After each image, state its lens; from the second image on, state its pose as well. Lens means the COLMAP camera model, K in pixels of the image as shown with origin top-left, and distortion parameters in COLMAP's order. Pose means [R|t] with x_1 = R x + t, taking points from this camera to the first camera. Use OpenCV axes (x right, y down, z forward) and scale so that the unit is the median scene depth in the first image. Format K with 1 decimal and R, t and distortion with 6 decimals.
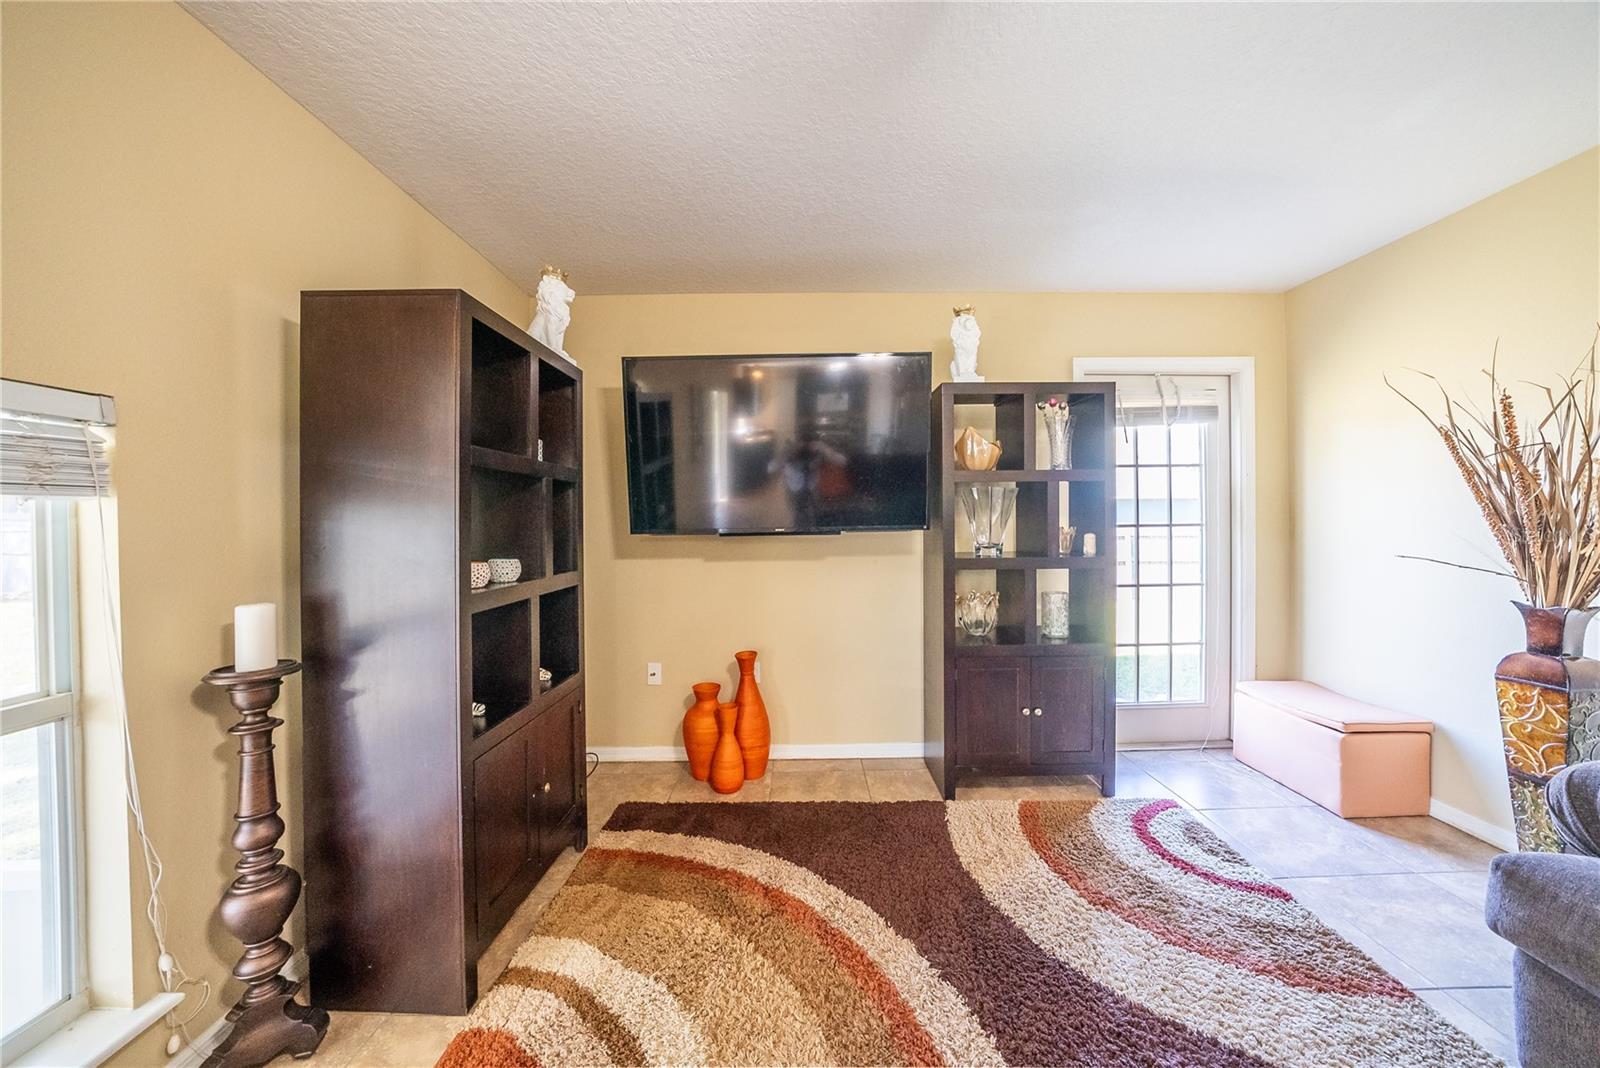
lens RADIAL K [[561.1, 0, 809.0], [0, 561.1, 525.1], [0, 0, 1]] dist [-0.023358, 0.002682]
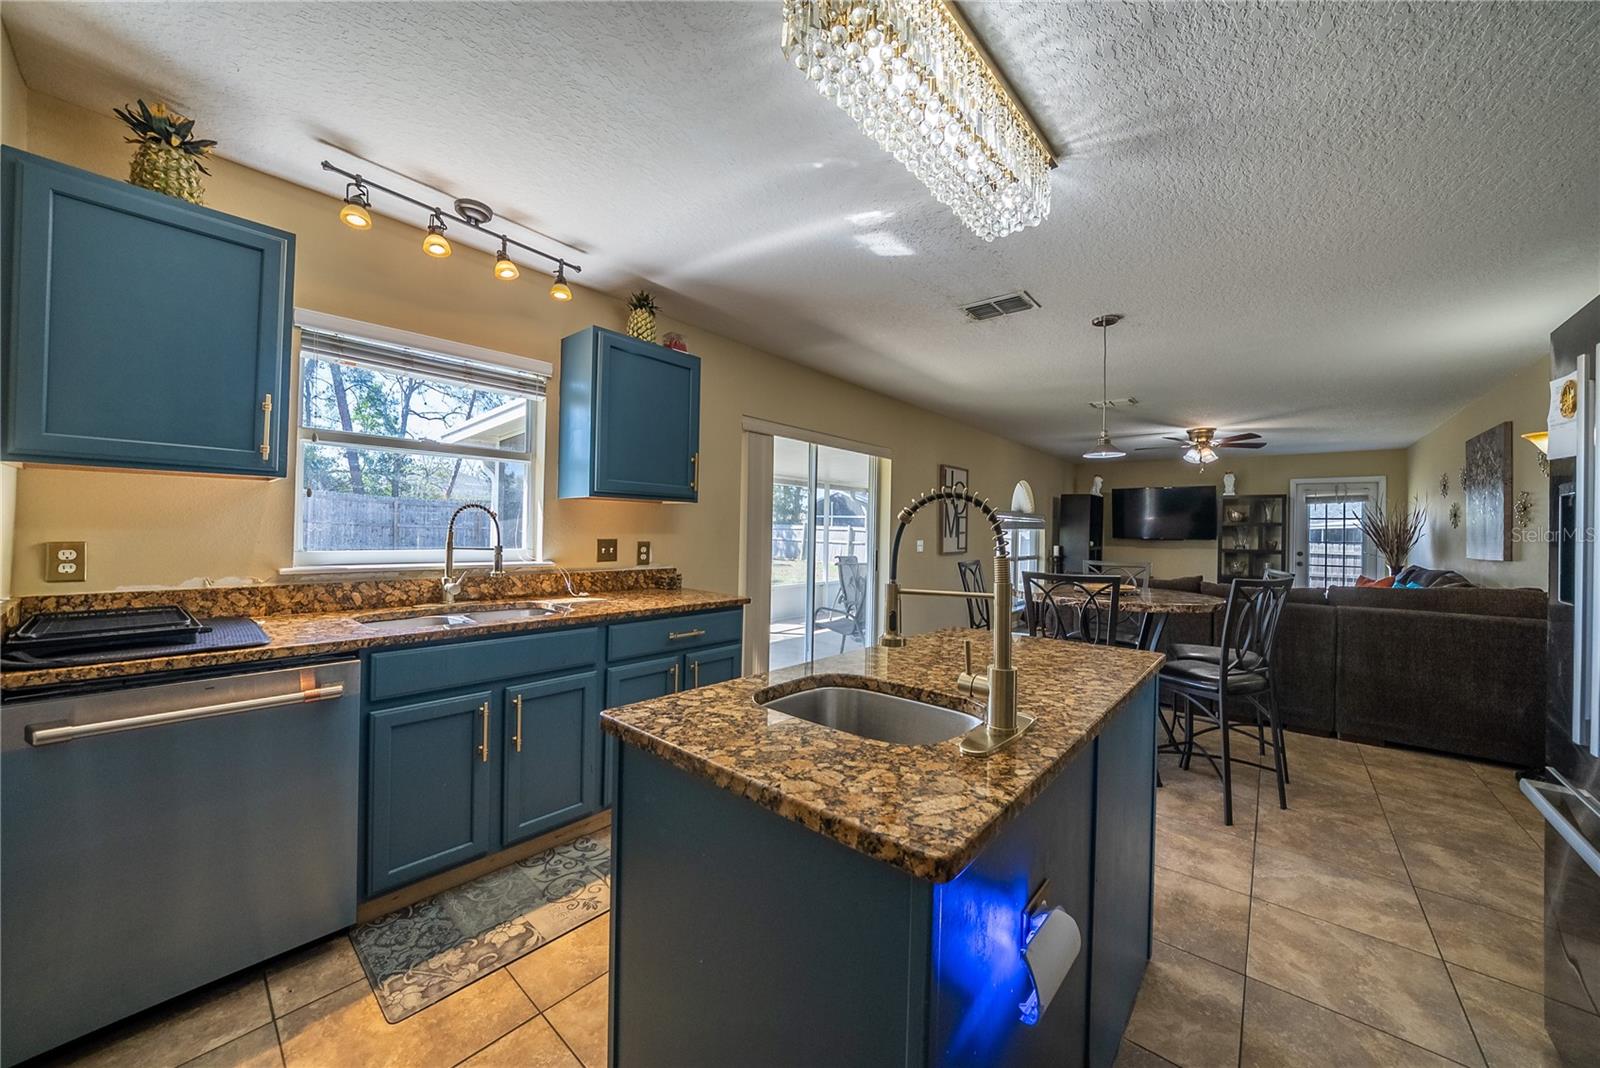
lens RADIAL K [[561.1, 0, 808.7], [0, 561.1, 536.5], [0, 0, 1]] dist [-0.023358, 0.002682]
pose [[0.763636, 0.031917, -0.644857, 0.950211], [-0.032616, 0.999409, 0.010841, 0.054724], [0.644822, 0.012754, 0.764226, -5.700529]]
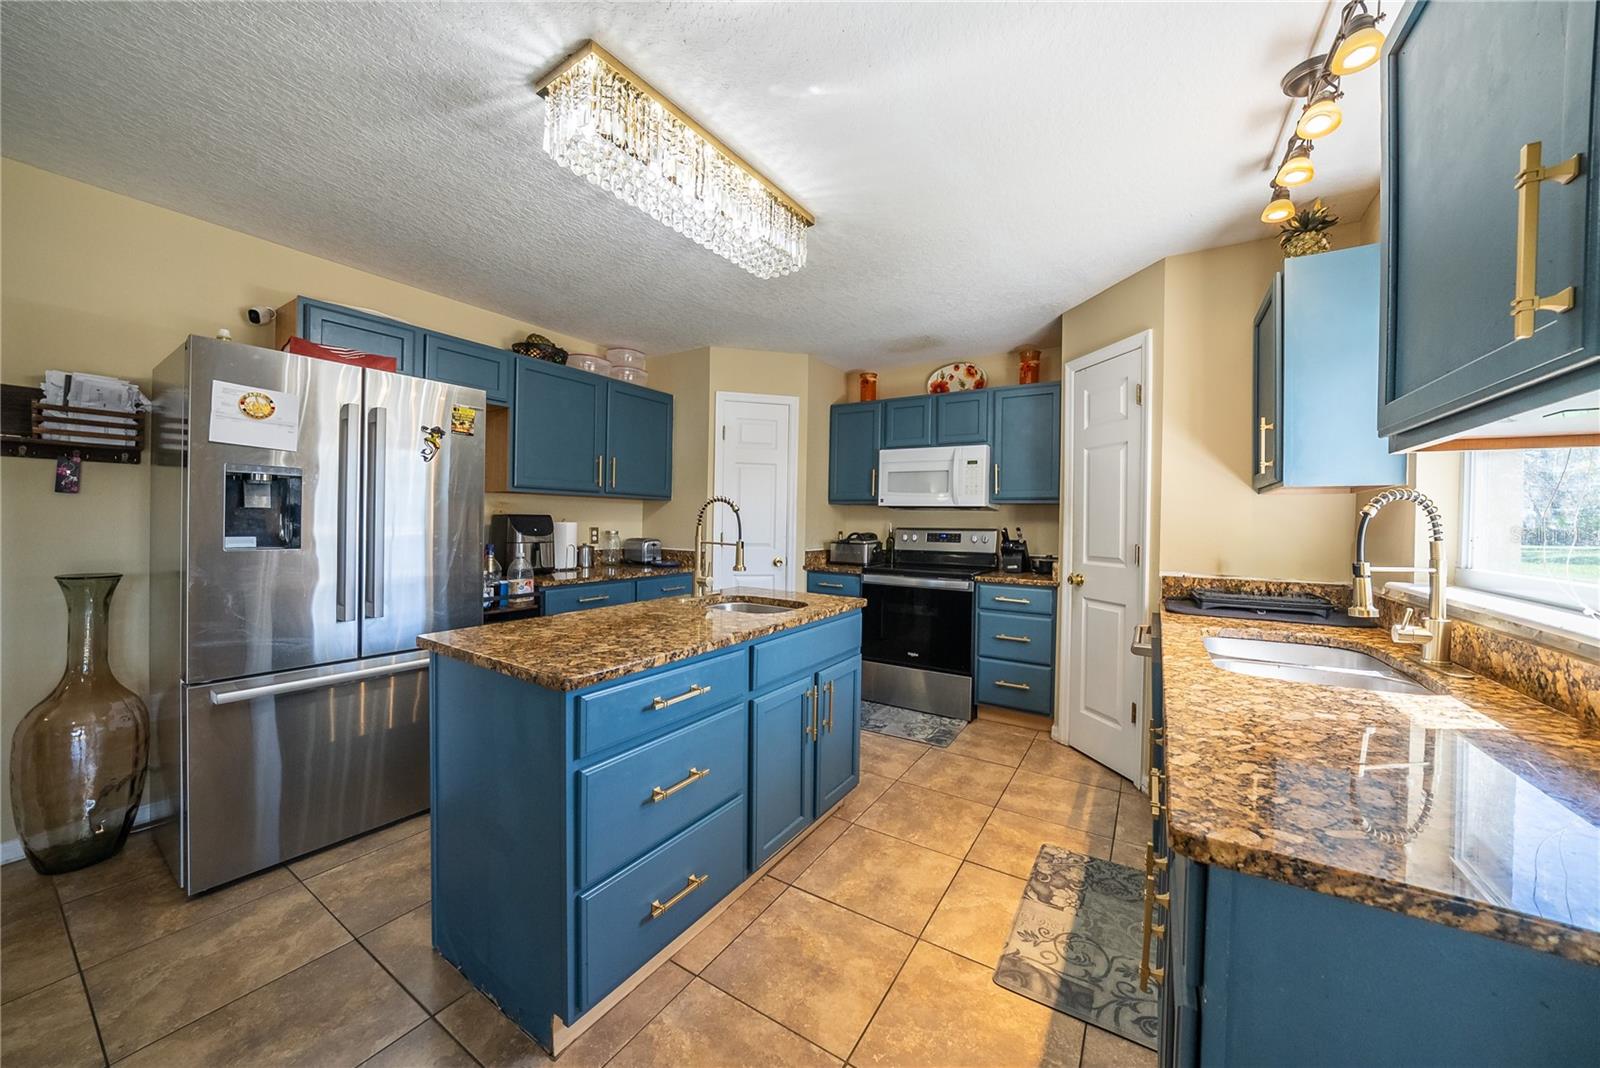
lens RADIAL K [[561.1, 0, 803.4], [0, 561.1, 522.1], [0, 0, 1]] dist [-0.023358, 0.002682]
pose [[-0.850767, -0.008459, 0.525475, -0.543623], [-0.004658, 0.999953, 0.008556, 0.057593], [-0.525523, 0.004832, -0.850766, -3.648523]]
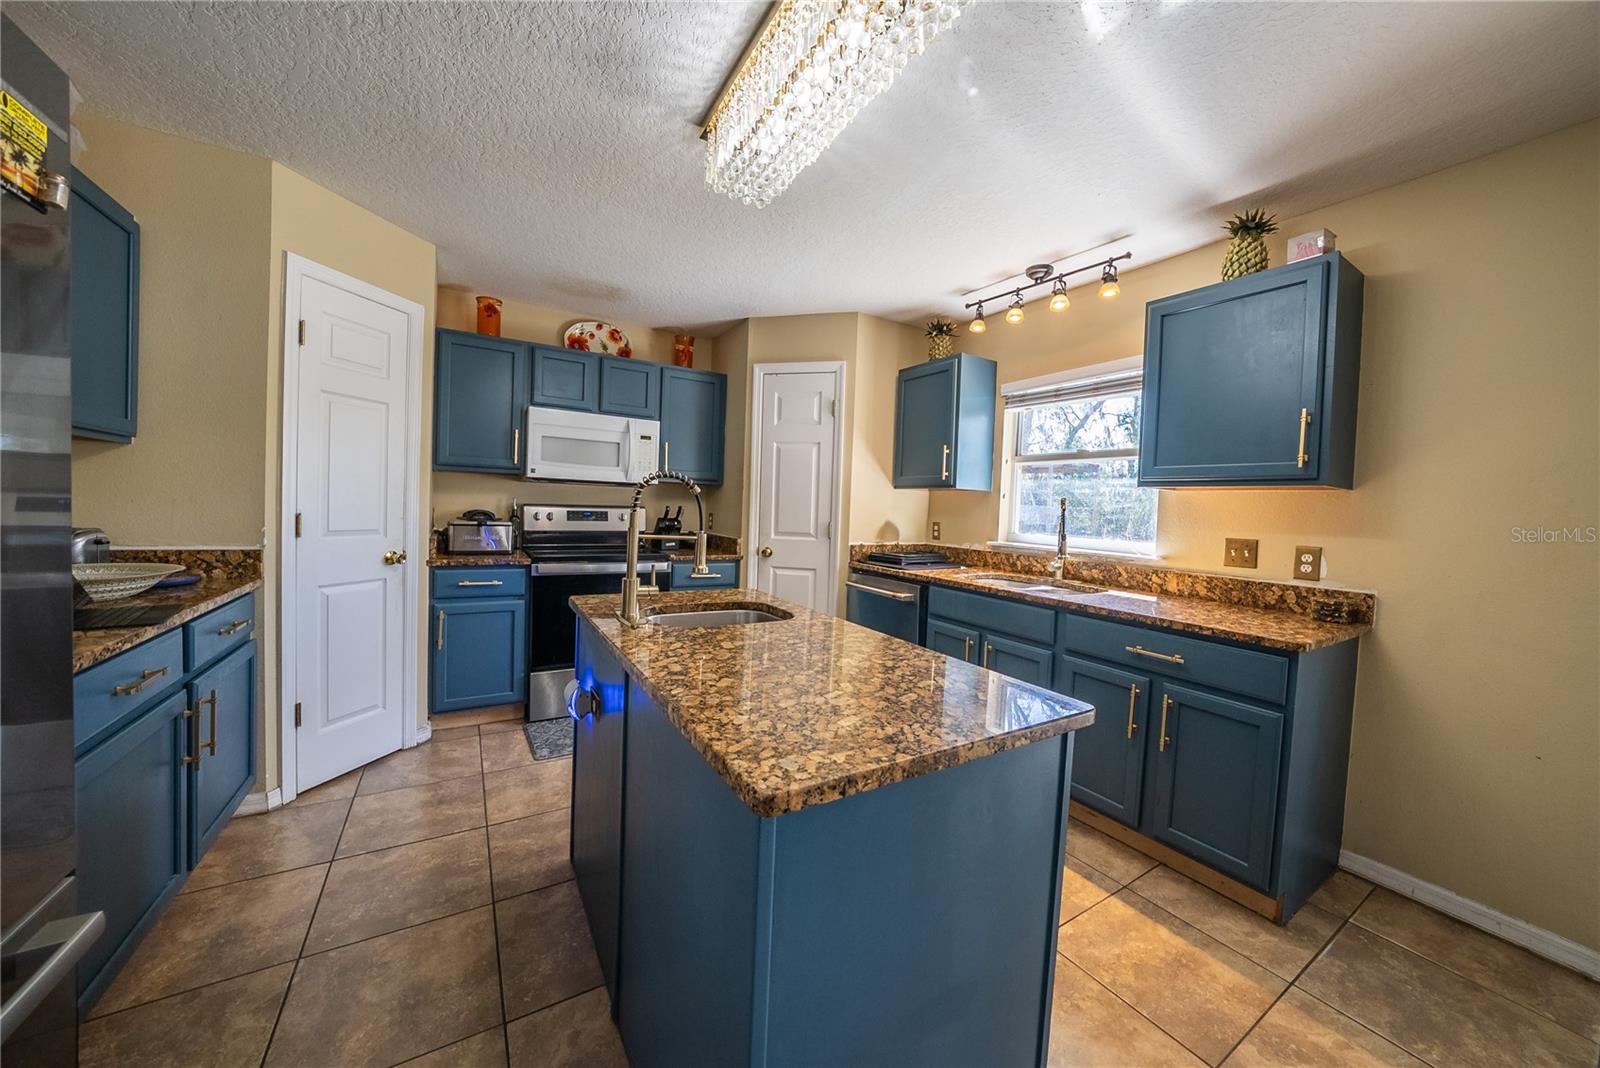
lens RADIAL K [[561.1, 0, 805.8], [0, 561.1, 524.2], [0, 0, 1]] dist [-0.023358, 0.002682]
pose [[-0.849182, -0.009292, -0.528019, 0.980420], [-0.038042, 0.998324, 0.043613, 0.046281], [0.526729, 0.057122, -0.848112, -3.779726]]
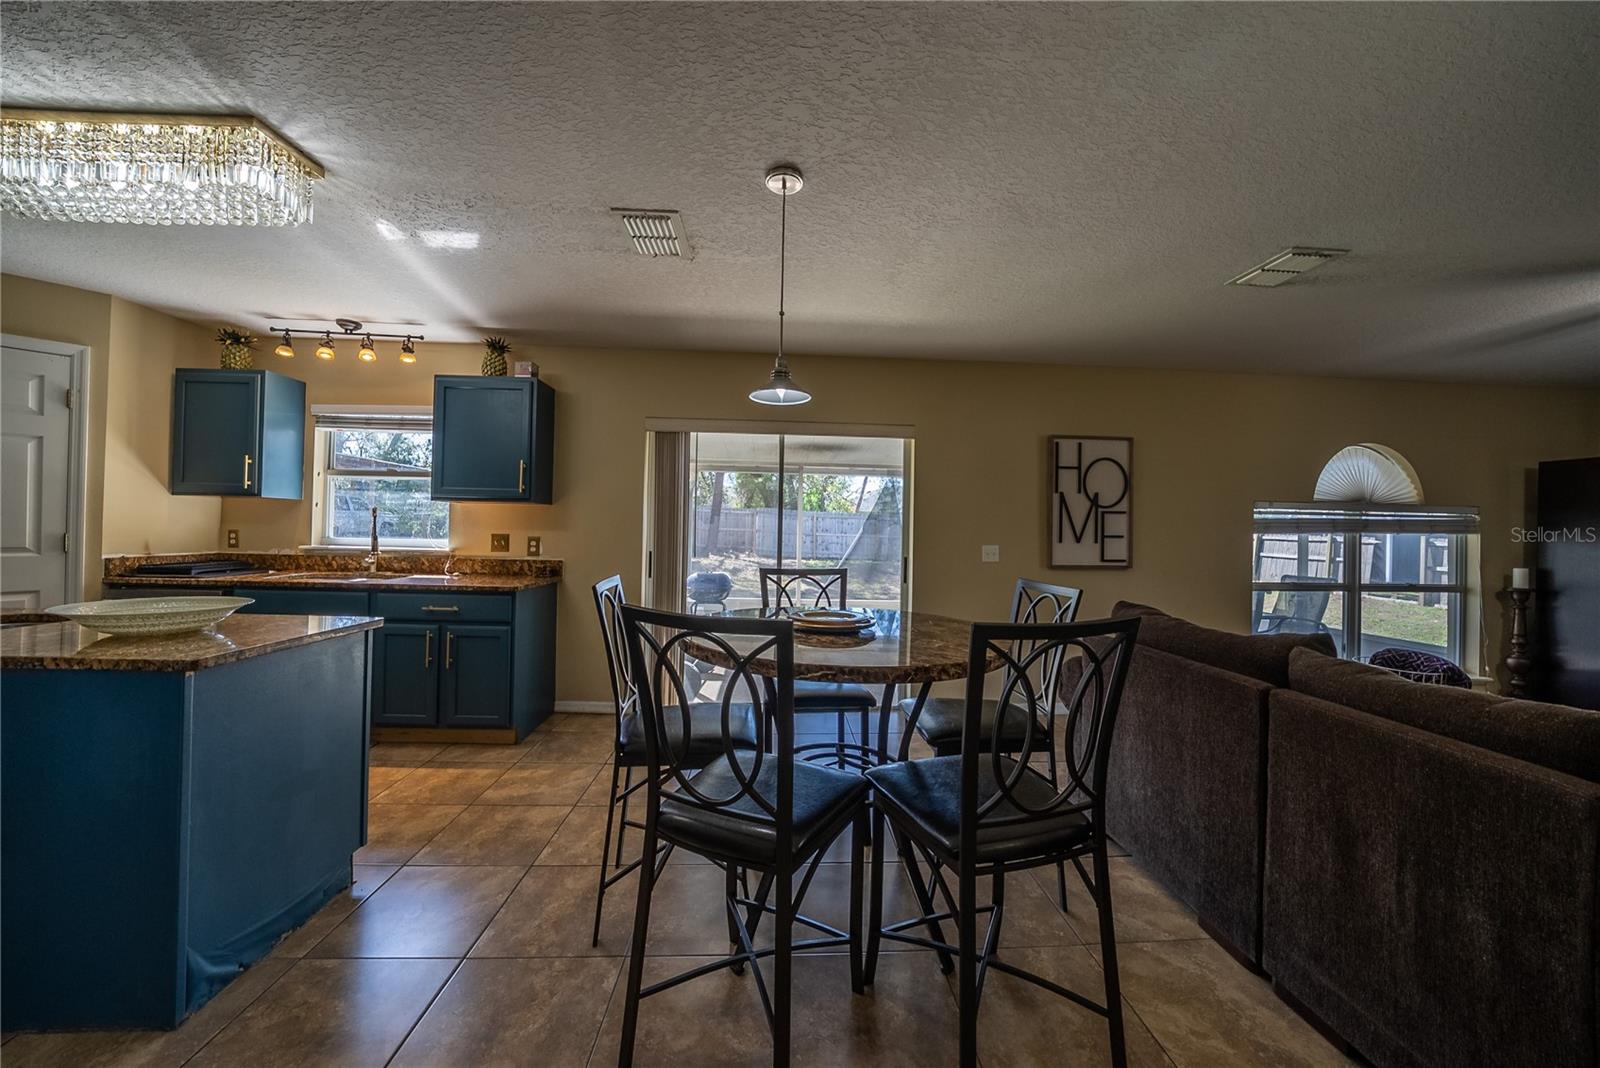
lens RADIAL K [[561.1, 0, 802.1], [0, 561.1, 525.5], [0, 0, 1]] dist [-0.023358, 0.002682]
pose [[0.054264, -0.001833, -0.998525, 1.797318], [-0.030157, 0.999539, -0.003474, 0.037270], [0.998071, 0.030301, 0.054184, -3.163302]]
